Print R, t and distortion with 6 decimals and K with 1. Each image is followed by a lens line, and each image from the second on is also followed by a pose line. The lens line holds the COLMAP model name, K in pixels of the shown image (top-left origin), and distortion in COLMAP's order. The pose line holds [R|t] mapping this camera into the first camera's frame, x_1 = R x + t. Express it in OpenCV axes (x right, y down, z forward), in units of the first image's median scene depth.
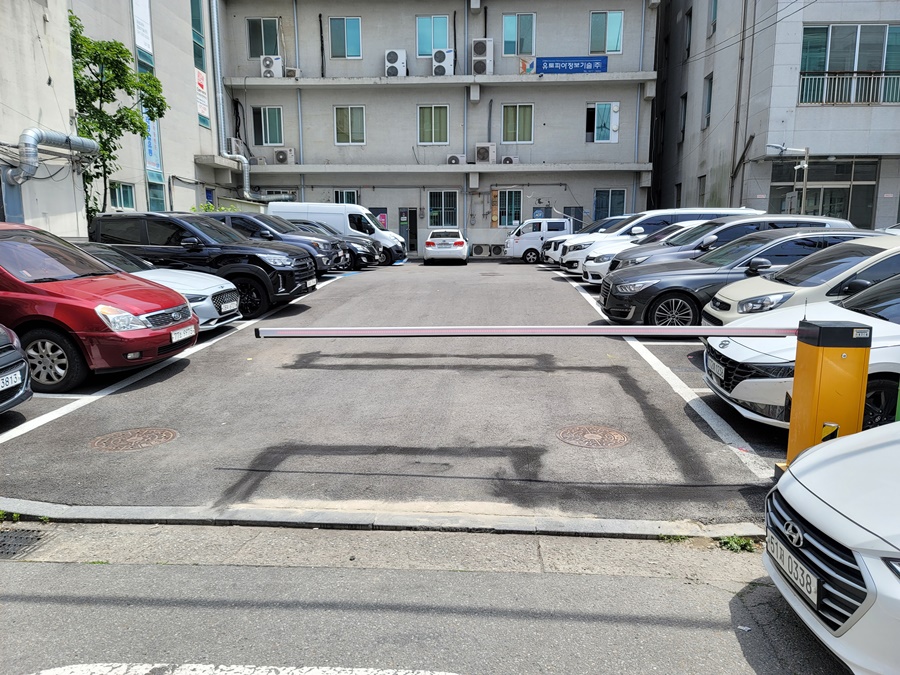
lens RADIAL K [[662.1, 0, 450.0], [0, 662.1, 337.5], [0, 0, 1]] dist [0.073469, -0.063628]
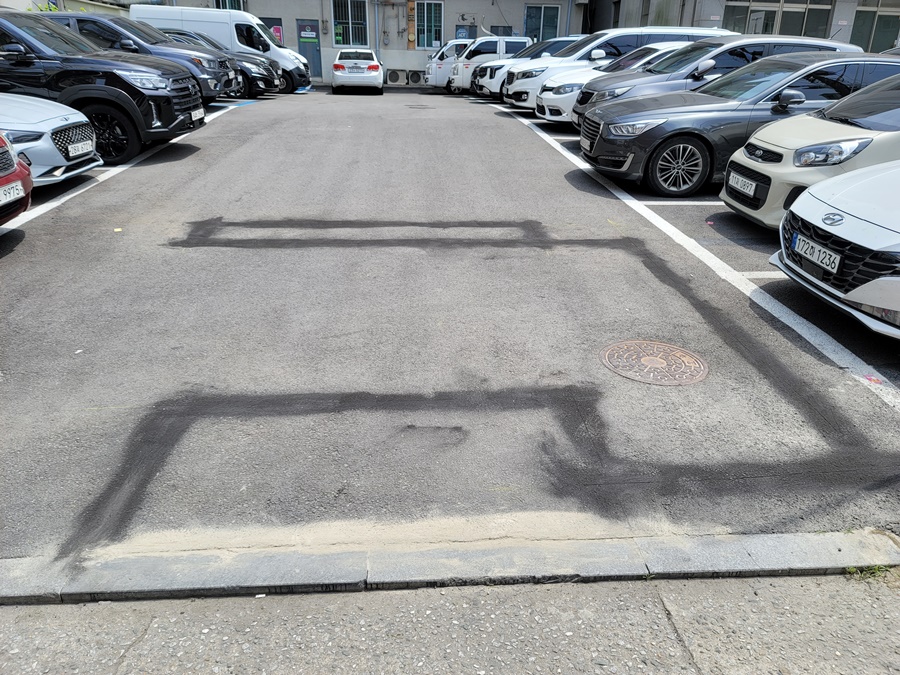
lens RADIAL K [[662.1, 0, 450.0], [0, 662.1, 337.5], [0, 0, 1]] dist [0.073469, -0.063628]
pose [[0.989798, -0.032235, 0.138786, -0.037936], [-0.001417, 0.971796, 0.235819, -0.016057], [-0.142473, -0.233610, 0.961836, 0.162138]]
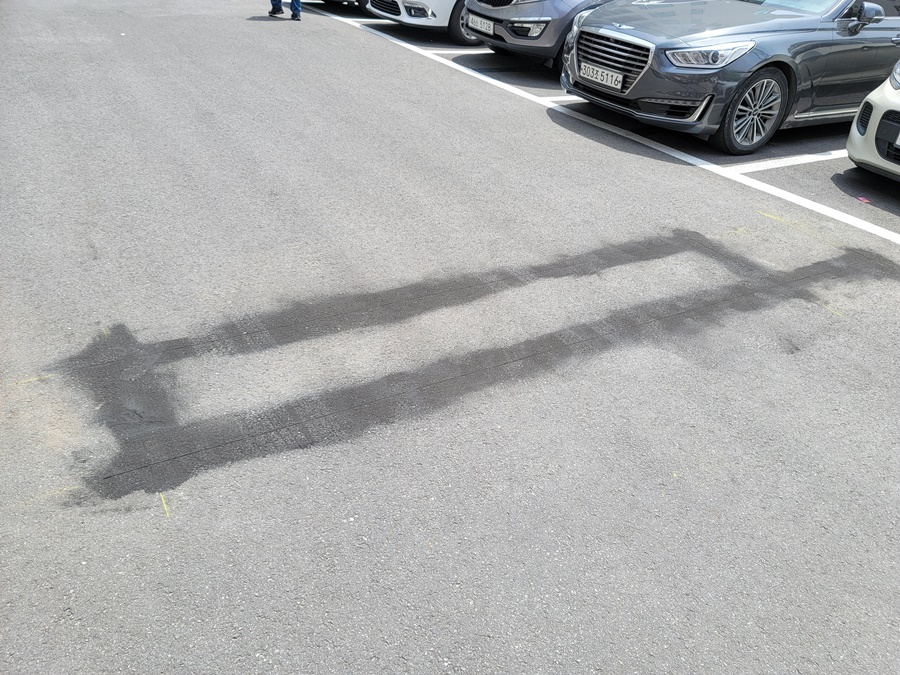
lens RADIAL K [[662.1, 0, 450.0], [0, 662.1, 337.5], [0, 0, 1]] dist [0.073469, -0.063628]
pose [[0.800715, -0.250350, 0.544225, -0.169358], [0.023957, 0.921142, 0.388488, -0.060370], [-0.598567, -0.298030, 0.743570, 0.483090]]
